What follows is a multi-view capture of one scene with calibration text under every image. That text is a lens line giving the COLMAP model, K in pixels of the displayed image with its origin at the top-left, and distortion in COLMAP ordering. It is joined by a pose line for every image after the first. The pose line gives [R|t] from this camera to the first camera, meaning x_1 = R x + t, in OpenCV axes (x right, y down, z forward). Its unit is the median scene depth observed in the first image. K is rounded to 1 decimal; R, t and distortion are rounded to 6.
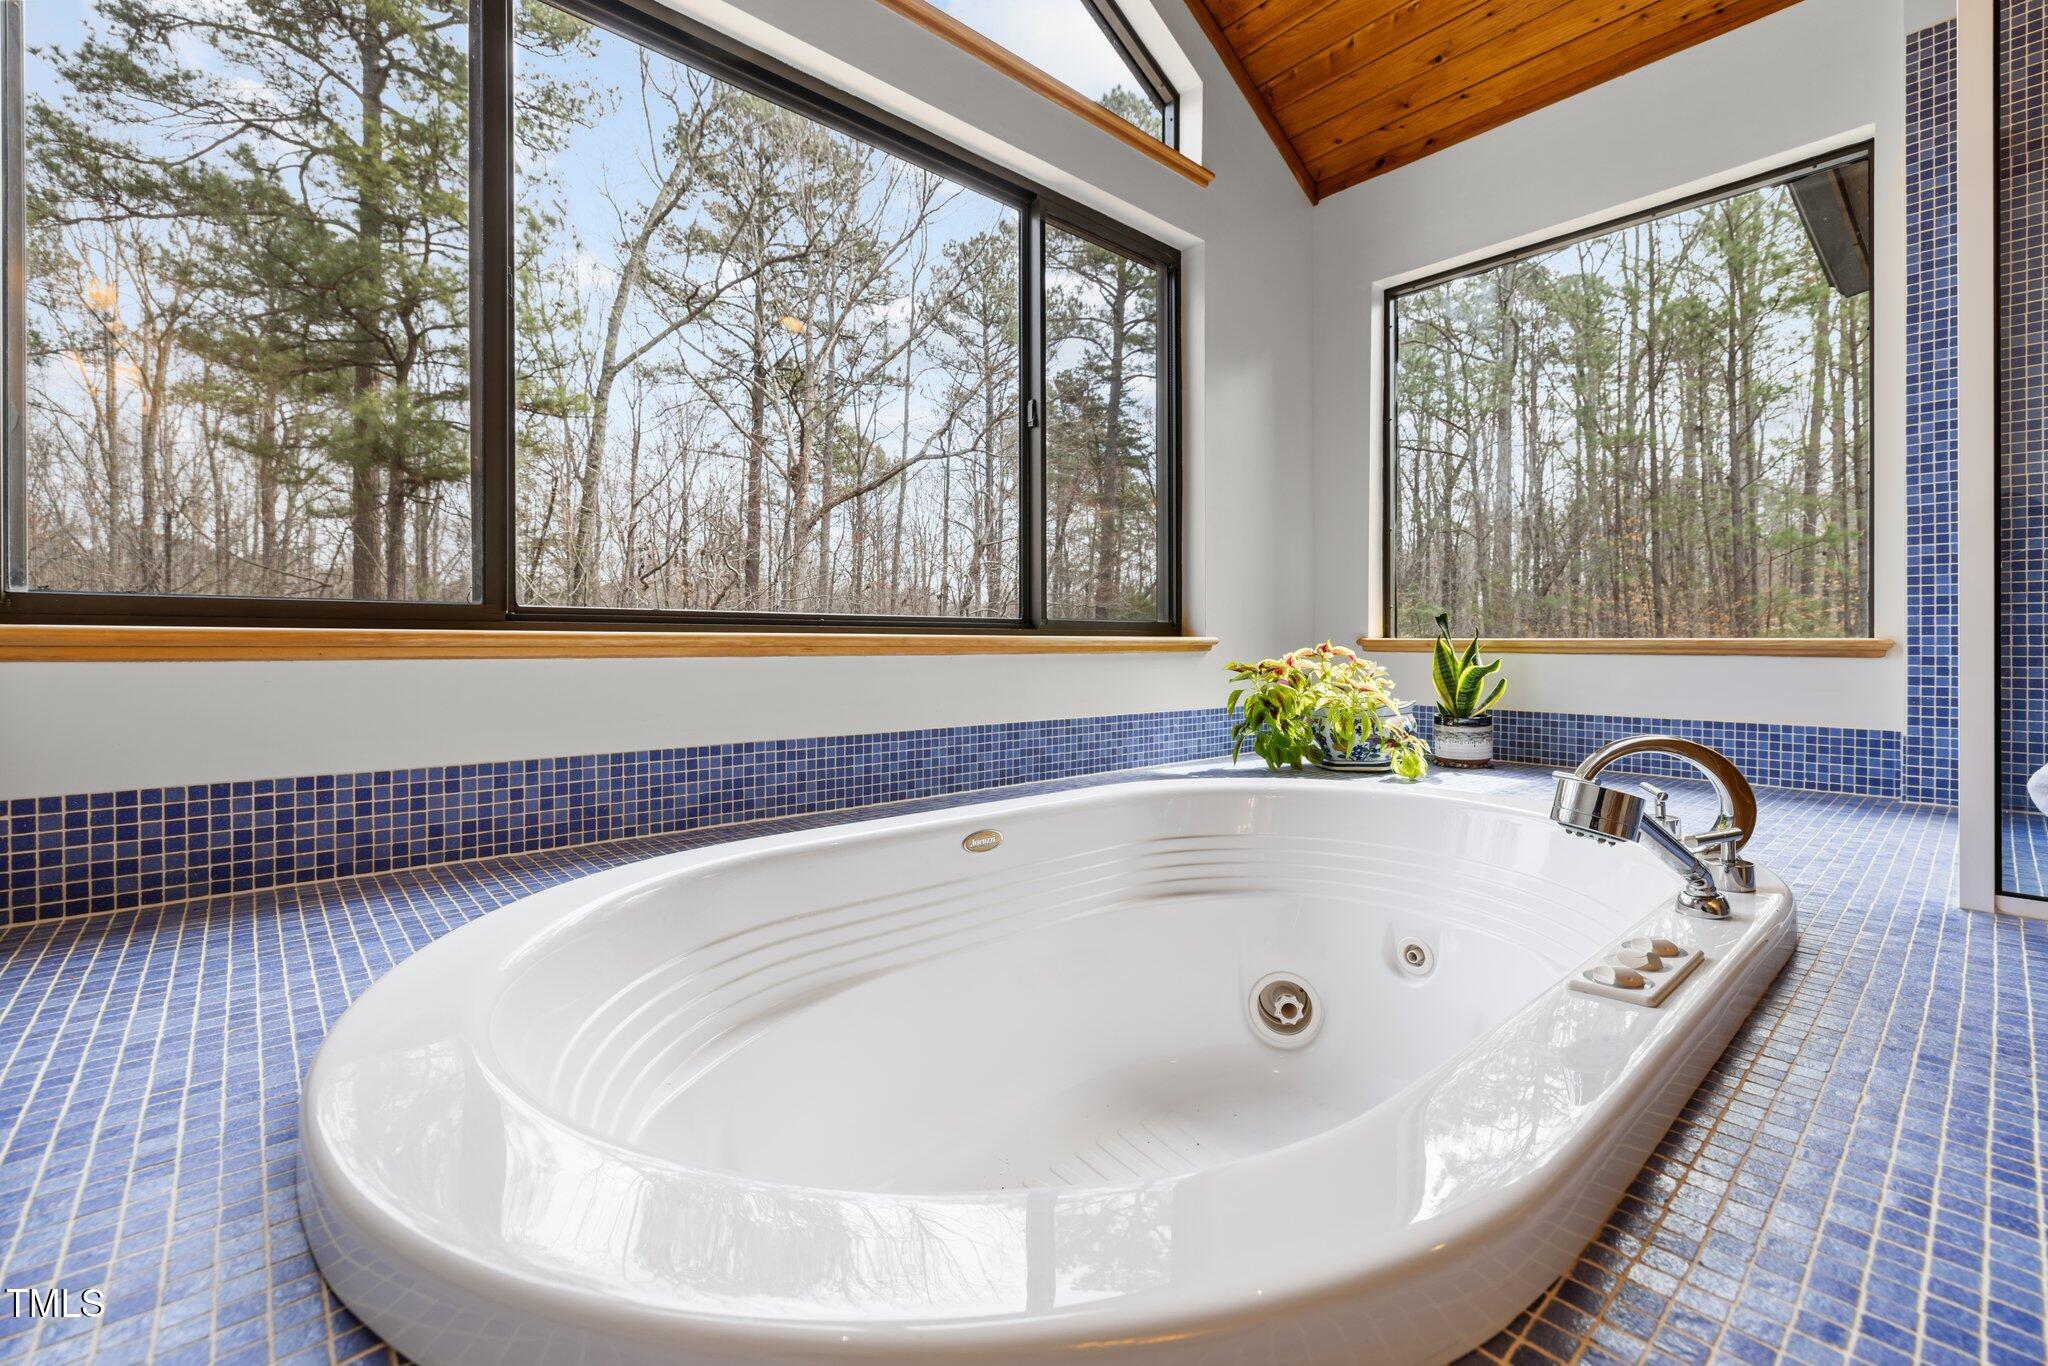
lens RADIAL K [[873.5, 0, 1014.6], [0, 873.5, 651.3], [0, 0, 1]] dist [-0.000822, -0.000101]
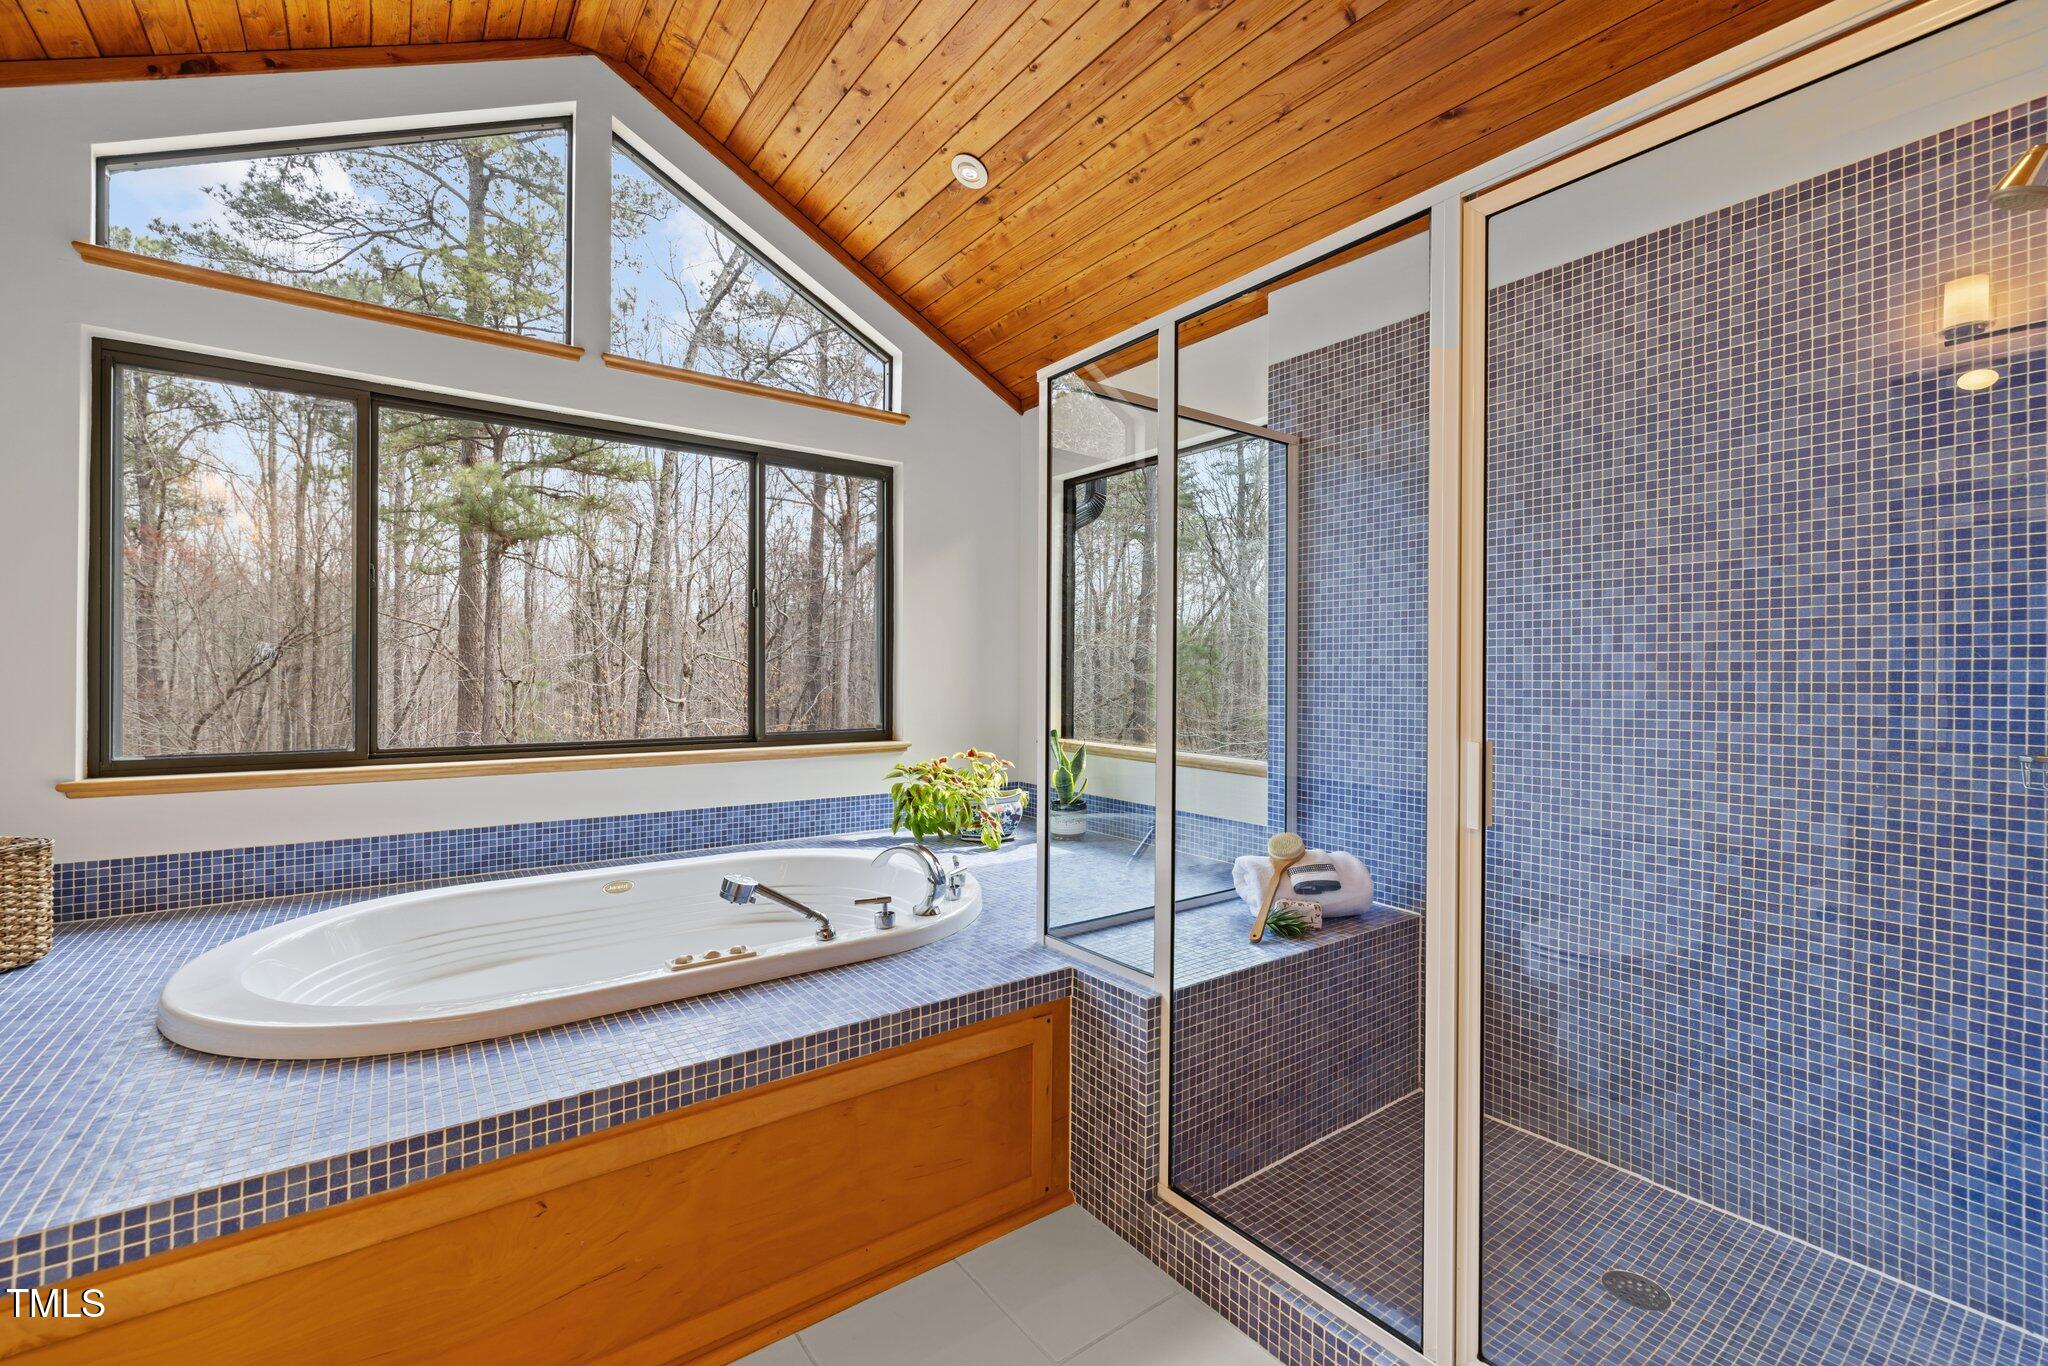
lens RADIAL K [[873.5, 0, 1027.4], [0, 873.5, 673.8], [0, 0, 1]] dist [-0.000822, -0.000101]
pose [[0.995179, 0.006489, -0.097856, 0.861879], [-0.006415, 0.999979, 0.001071, -0.199575], [0.097861, -0.000438, 0.995200, -0.609682]]
